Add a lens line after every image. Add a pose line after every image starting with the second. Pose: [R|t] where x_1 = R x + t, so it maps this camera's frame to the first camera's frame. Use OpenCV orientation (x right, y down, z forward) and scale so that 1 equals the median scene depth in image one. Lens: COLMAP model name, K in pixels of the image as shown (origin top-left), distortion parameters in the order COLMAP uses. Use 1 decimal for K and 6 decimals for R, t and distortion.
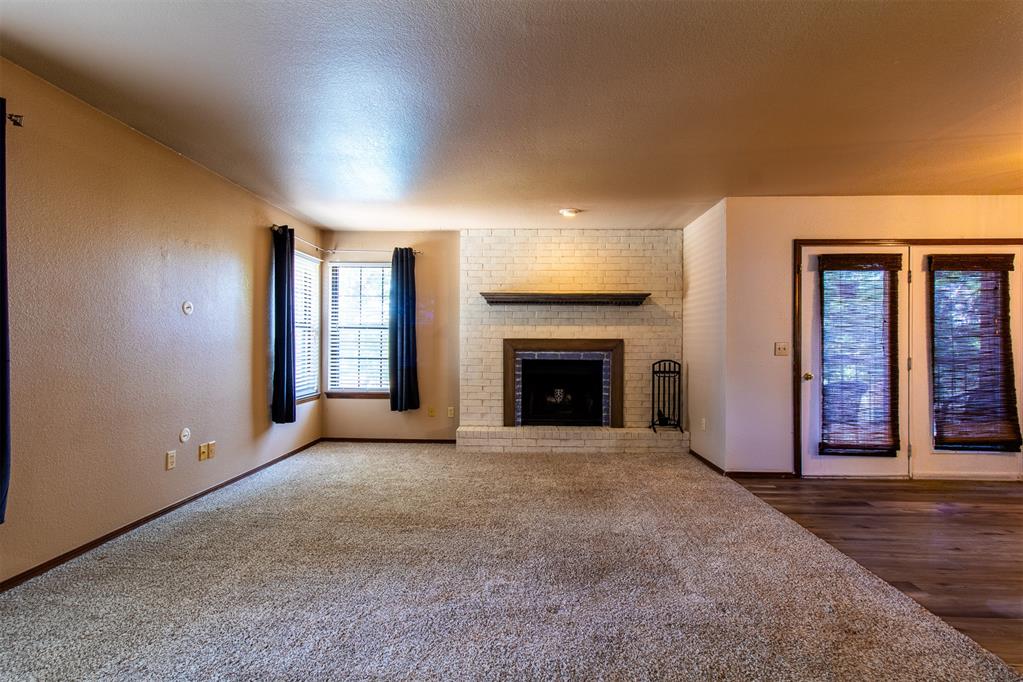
lens RADIAL K [[465.7, 0, 517.3], [0, 465.7, 341.2], [0, 0, 1]] dist [0.000311, 0.000469]
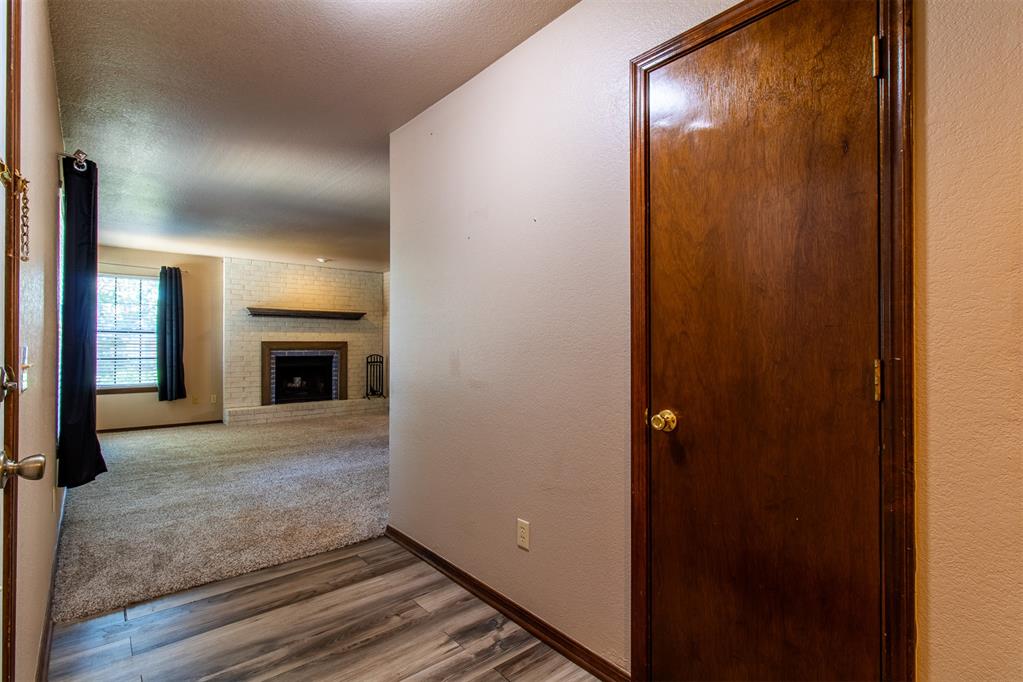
lens RADIAL K [[482.9, 0, 512.9], [0, 482.9, 344.0], [0, 0, 1]] dist [0.001843, 0.000192]
pose [[0.740757, -0.004281, 0.671760, -0.433751], [0.002137, 0.999990, 0.004017, -0.001755], [-0.671770, -0.001540, 0.740758, -0.539666]]
